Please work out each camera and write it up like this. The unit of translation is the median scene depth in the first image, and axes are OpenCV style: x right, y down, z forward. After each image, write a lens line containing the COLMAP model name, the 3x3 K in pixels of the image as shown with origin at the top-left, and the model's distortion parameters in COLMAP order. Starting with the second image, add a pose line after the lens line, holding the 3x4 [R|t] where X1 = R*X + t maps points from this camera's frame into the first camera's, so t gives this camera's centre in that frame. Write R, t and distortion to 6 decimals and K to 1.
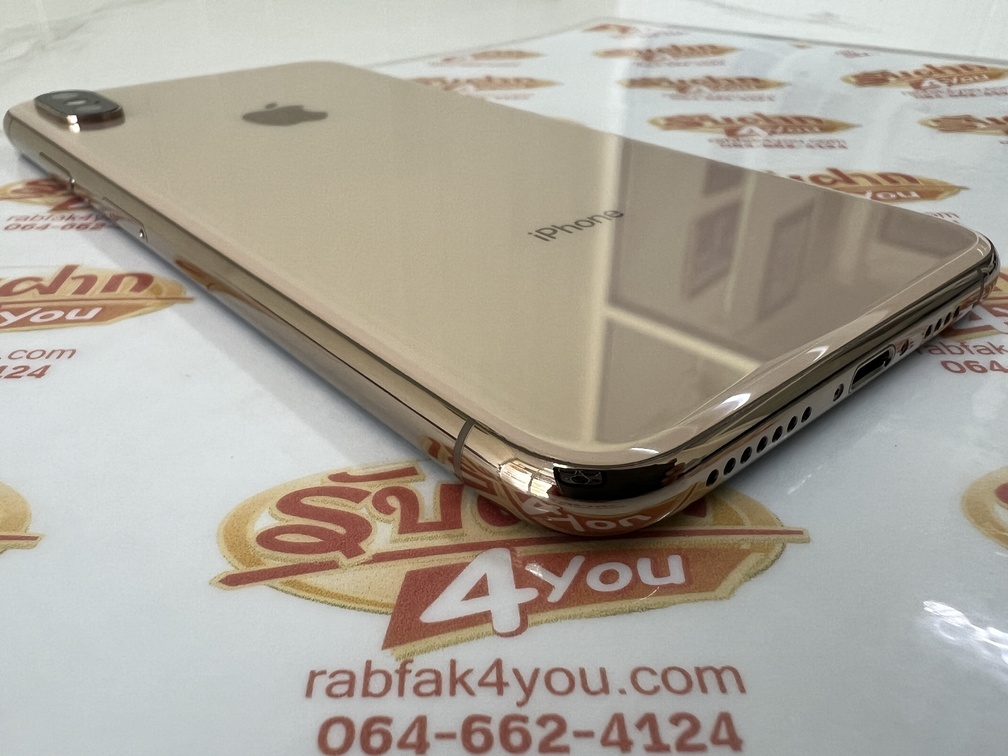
lens RADIAL K [[771.0, 0, 480.9], [0, 771.0, 378.5], [0, 0, 1]] dist [-0.004564, -0.004276]
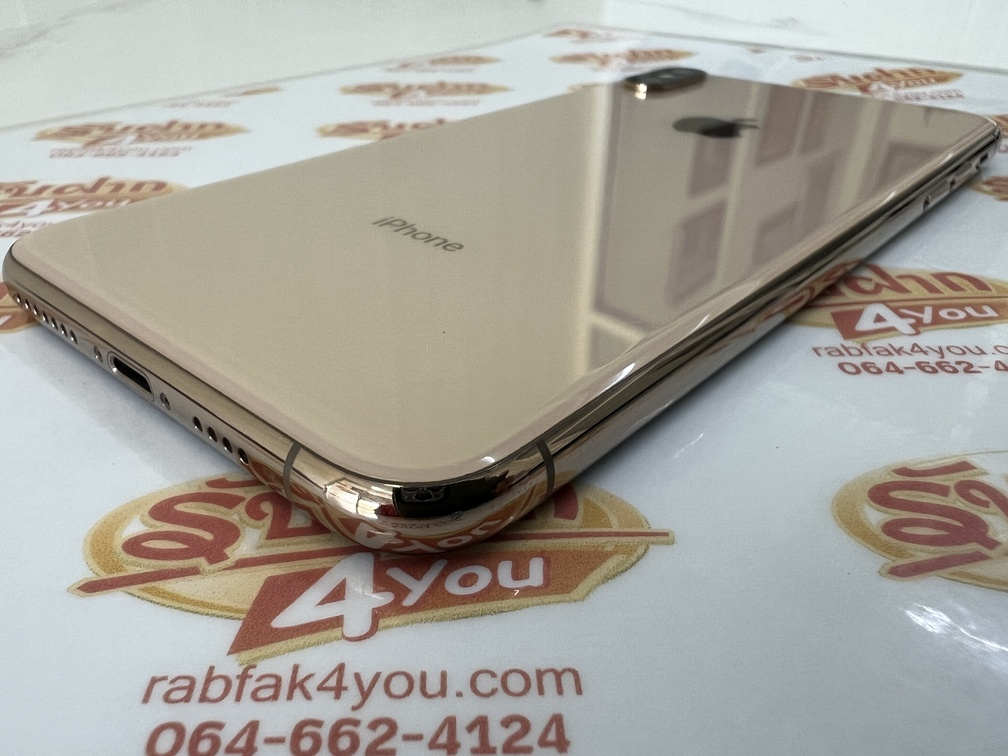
lens RADIAL K [[771.0, 0, 476.2], [0, 771.0, 379.5], [0, 0, 1]] dist [-0.004564, -0.004276]
pose [[0.999935, -0.007696, 0.008456, 0.151968], [0.007738, 0.999958, -0.004868, 0.000945], [-0.008418, 0.004933, 0.999952, -0.004582]]
